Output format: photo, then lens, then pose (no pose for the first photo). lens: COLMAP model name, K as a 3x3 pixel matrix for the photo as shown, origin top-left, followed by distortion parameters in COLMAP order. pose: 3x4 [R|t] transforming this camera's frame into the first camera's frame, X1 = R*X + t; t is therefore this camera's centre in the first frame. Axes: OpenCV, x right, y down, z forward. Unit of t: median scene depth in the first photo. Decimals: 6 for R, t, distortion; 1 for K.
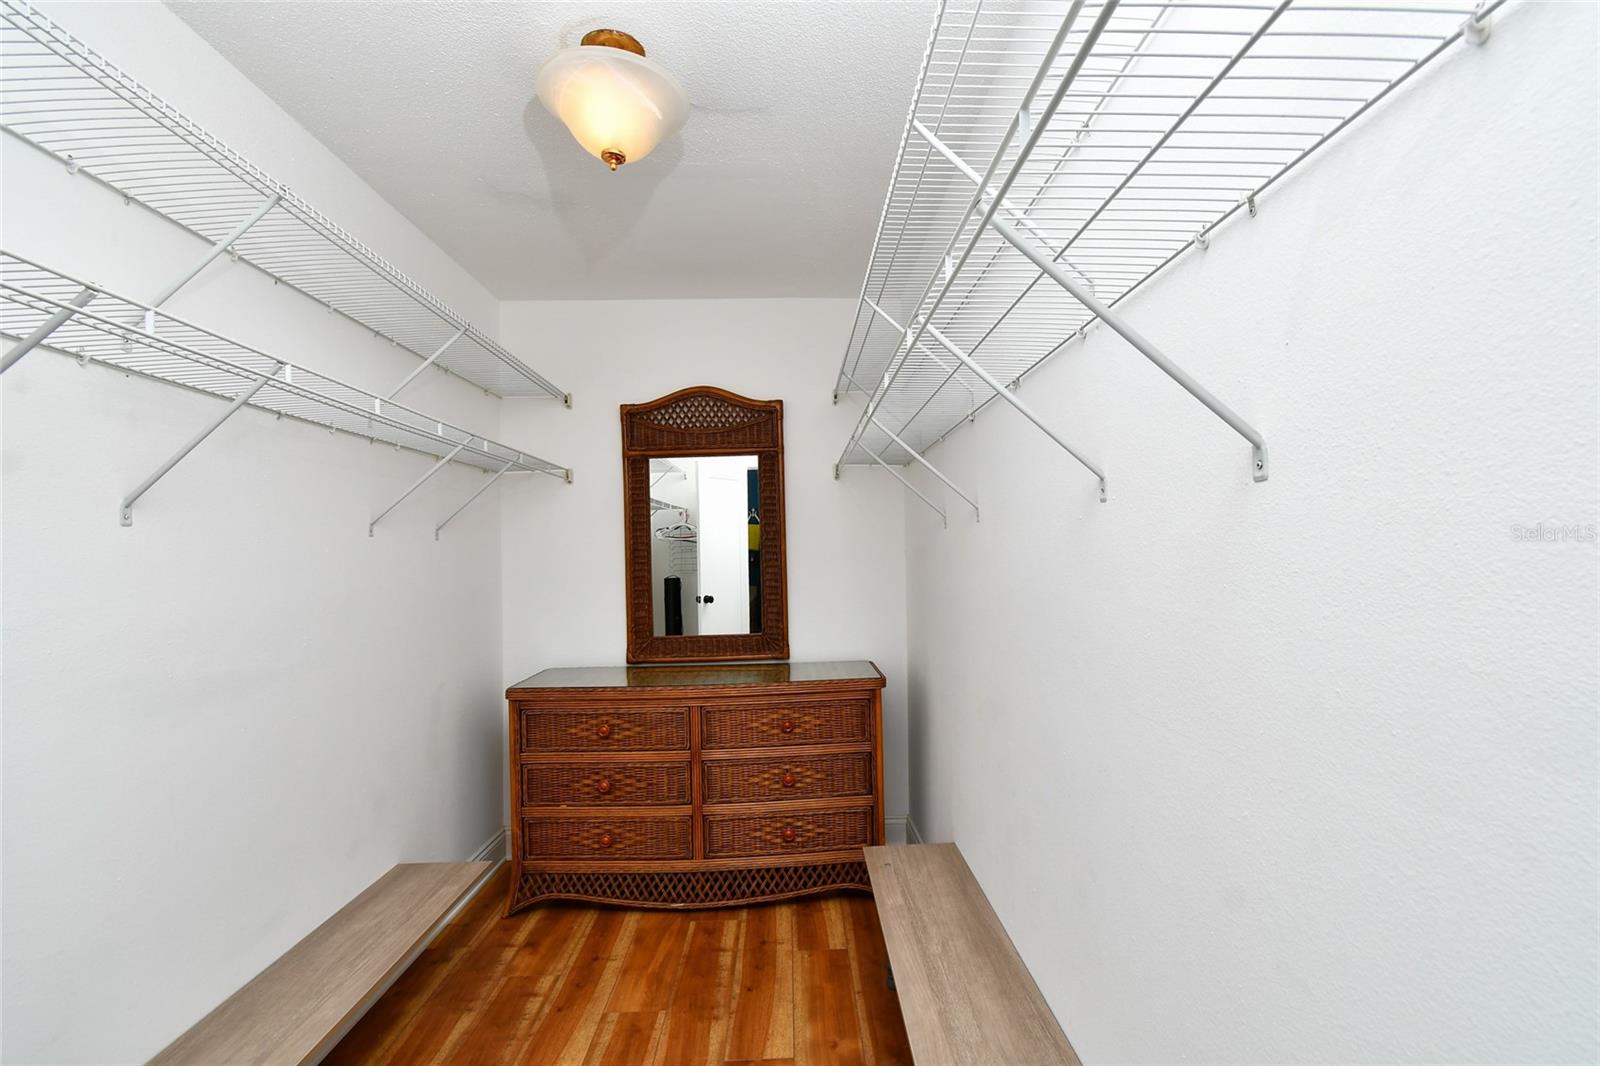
lens RADIAL K [[706.2, 0, 802.8], [0, 706.2, 541.8], [0, 0, 1]] dist [0.008578, -0.004145]
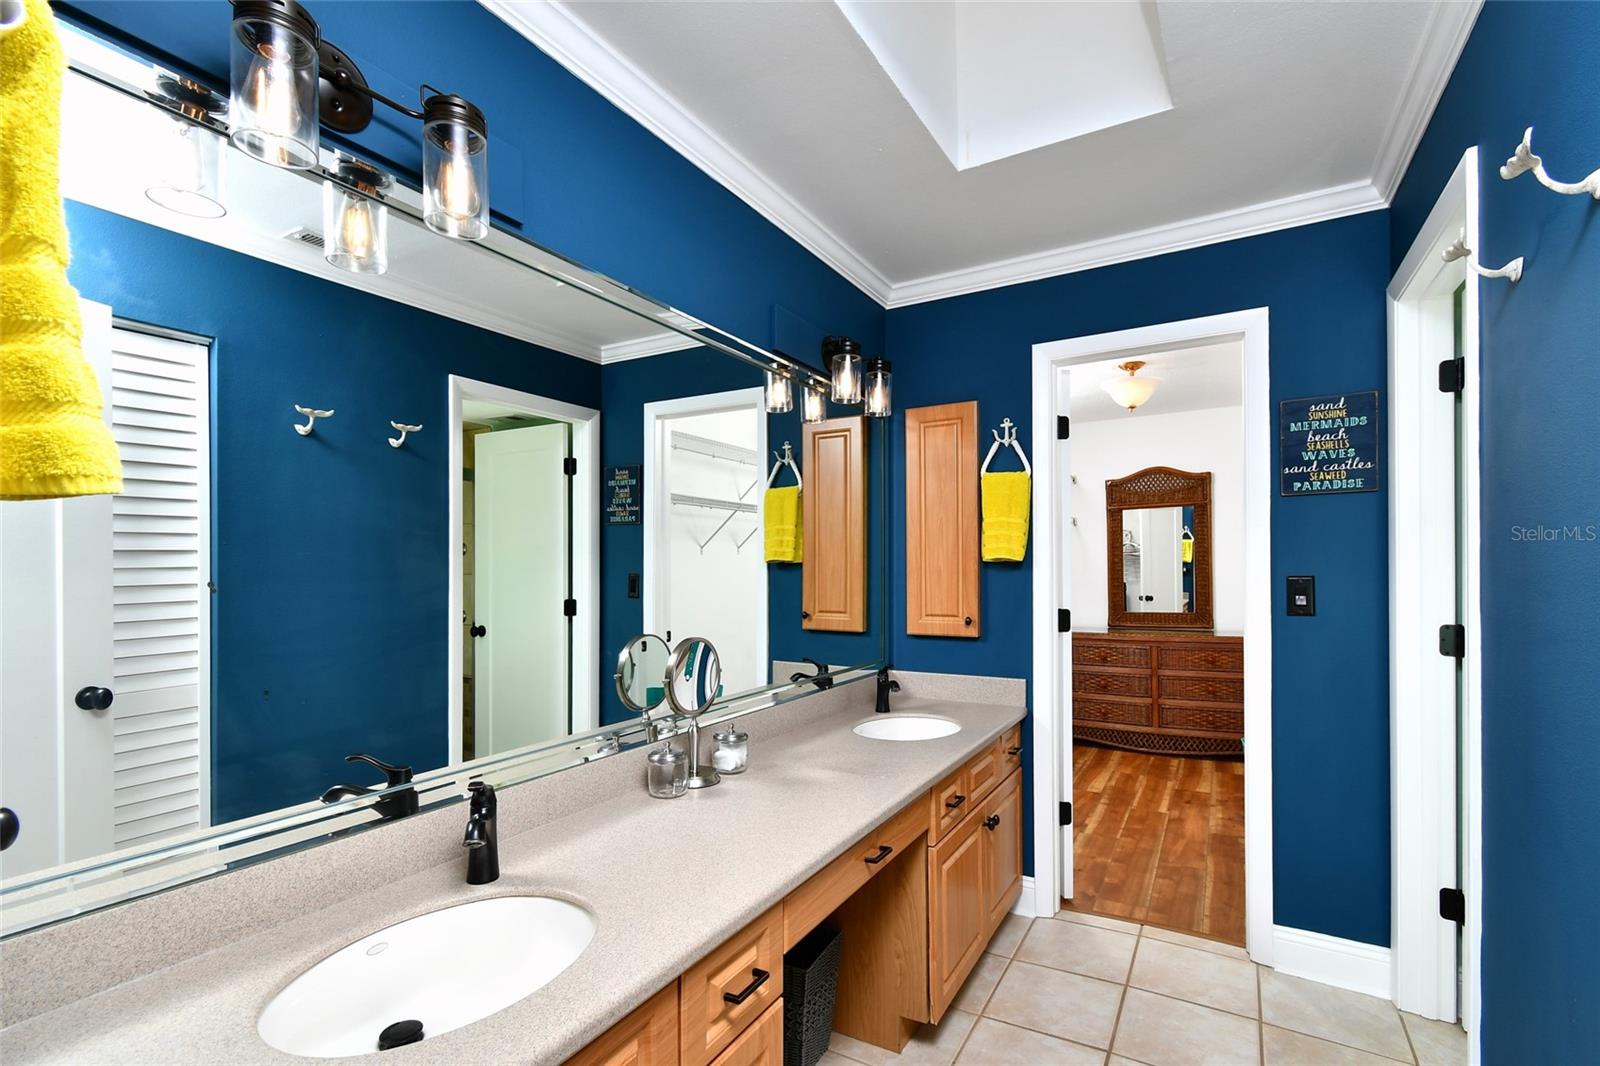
lens RADIAL K [[706.2, 0, 809.7], [0, 706.2, 576.9], [0, 0, 1]] dist [0.008578, -0.004145]
pose [[0.850413, 0.010145, -0.526018, 0.055310], [0.007631, 0.999471, 0.031612, -0.015583], [0.526061, -0.030898, 0.849885, -1.063043]]
